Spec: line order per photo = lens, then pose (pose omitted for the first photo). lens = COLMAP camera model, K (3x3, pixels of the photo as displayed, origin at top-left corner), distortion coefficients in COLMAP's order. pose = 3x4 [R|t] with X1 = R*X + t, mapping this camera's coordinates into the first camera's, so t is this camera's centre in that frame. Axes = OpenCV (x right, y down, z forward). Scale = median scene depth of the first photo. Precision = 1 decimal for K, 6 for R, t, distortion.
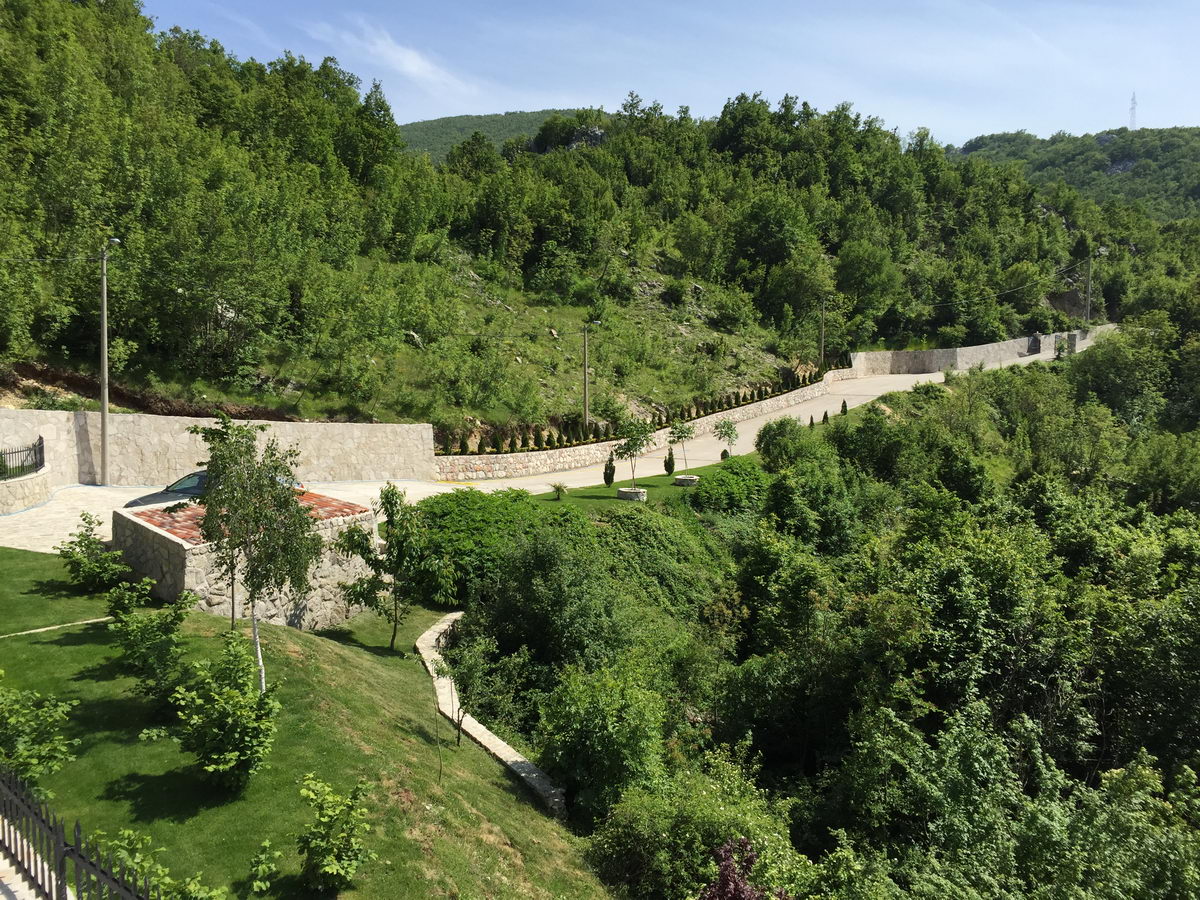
lens RADIAL K [[1023.7, 0, 605.7], [0, 1023.7, 448.9], [0, 0, 1]] dist [0.072939, -0.107216]
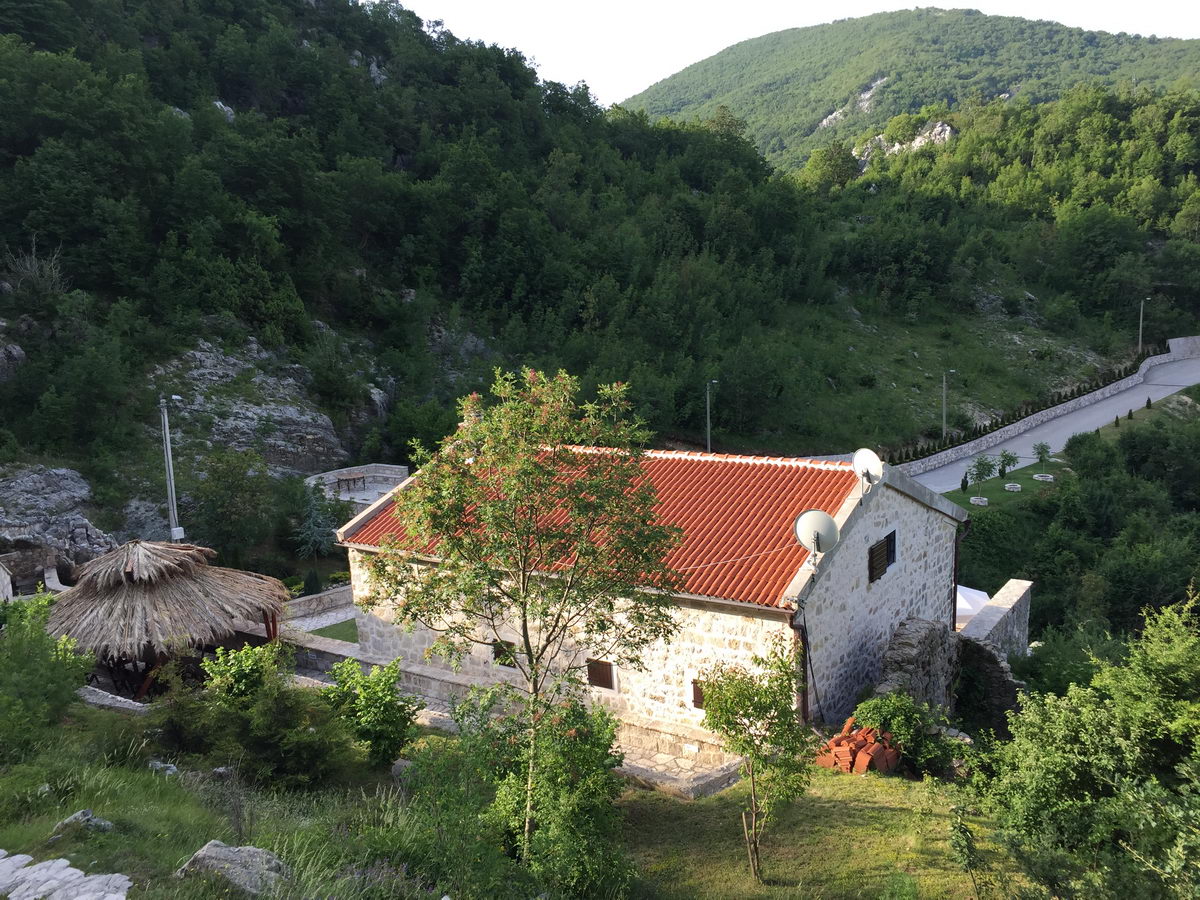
lens RADIAL K [[1023.7, 0, 605.7], [0, 1023.7, 448.9], [0, 0, 1]] dist [0.072939, -0.107216]
pose [[0.951772, -0.002155, -0.306798, -0.022466], [0.029325, 0.996036, 0.083977, -0.115448], [0.305401, -0.088924, 0.948063, -0.482935]]
